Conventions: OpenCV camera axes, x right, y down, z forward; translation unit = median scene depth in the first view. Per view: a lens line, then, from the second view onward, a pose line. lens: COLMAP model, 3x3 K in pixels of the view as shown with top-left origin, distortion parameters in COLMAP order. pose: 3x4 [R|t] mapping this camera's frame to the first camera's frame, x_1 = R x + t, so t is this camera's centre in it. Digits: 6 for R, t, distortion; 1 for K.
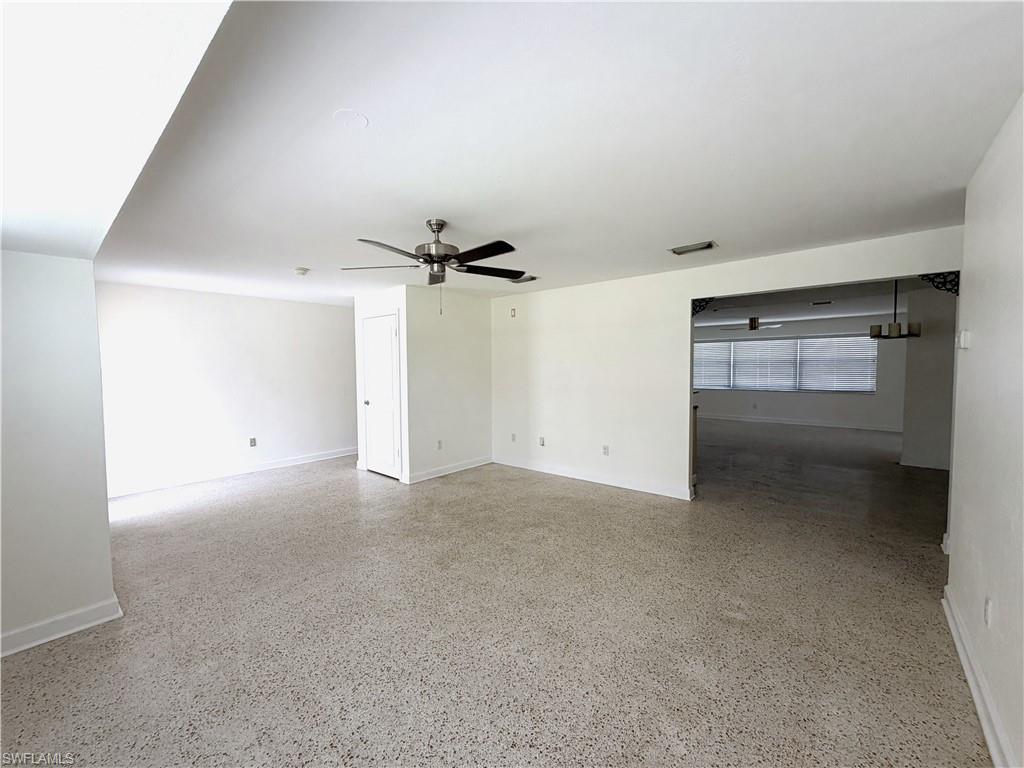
lens RADIAL K [[408.4, 0, 509.3], [0, 408.4, 385.7], [0, 0, 1]] dist [0.000758, 0.000654]
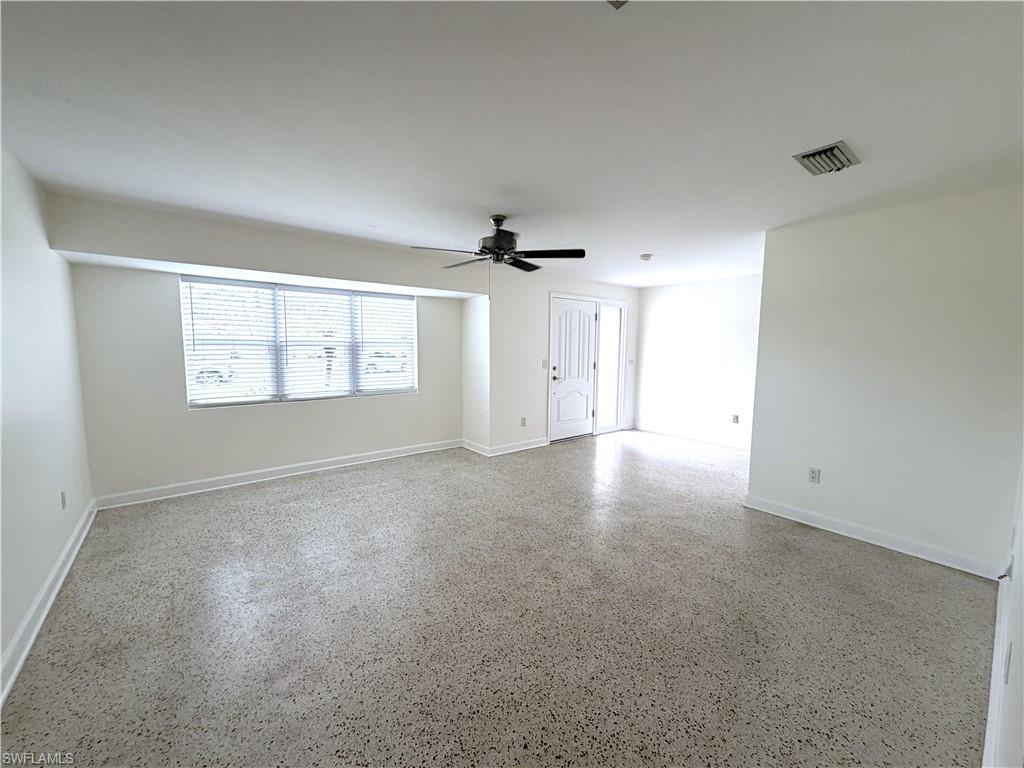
lens RADIAL K [[408.4, 0, 507.9], [0, 408.4, 381.1], [0, 0, 1]] dist [0.000758, 0.000654]
pose [[-0.187245, 0.093590, -0.977845, 0.723908], [-0.058236, 0.992642, 0.106158, -0.050052], [0.980585, 0.076823, -0.180417, 0.933417]]
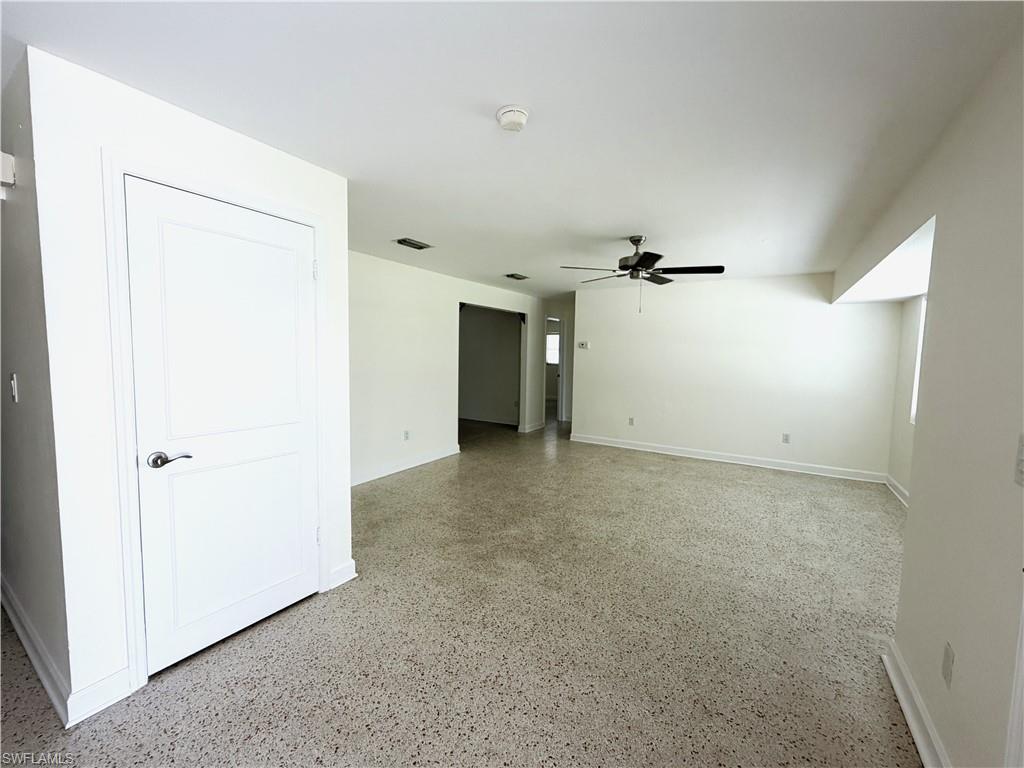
lens RADIAL K [[408.4, 0, 510.9], [0, 408.4, 384.9], [0, 0, 1]] dist [0.000758, 0.000654]
pose [[-0.141974, -0.071788, 0.987264, -1.026683], [0.035488, 0.996356, 0.077553, -0.042941], [-0.989234, 0.046047, -0.138909, 1.163191]]
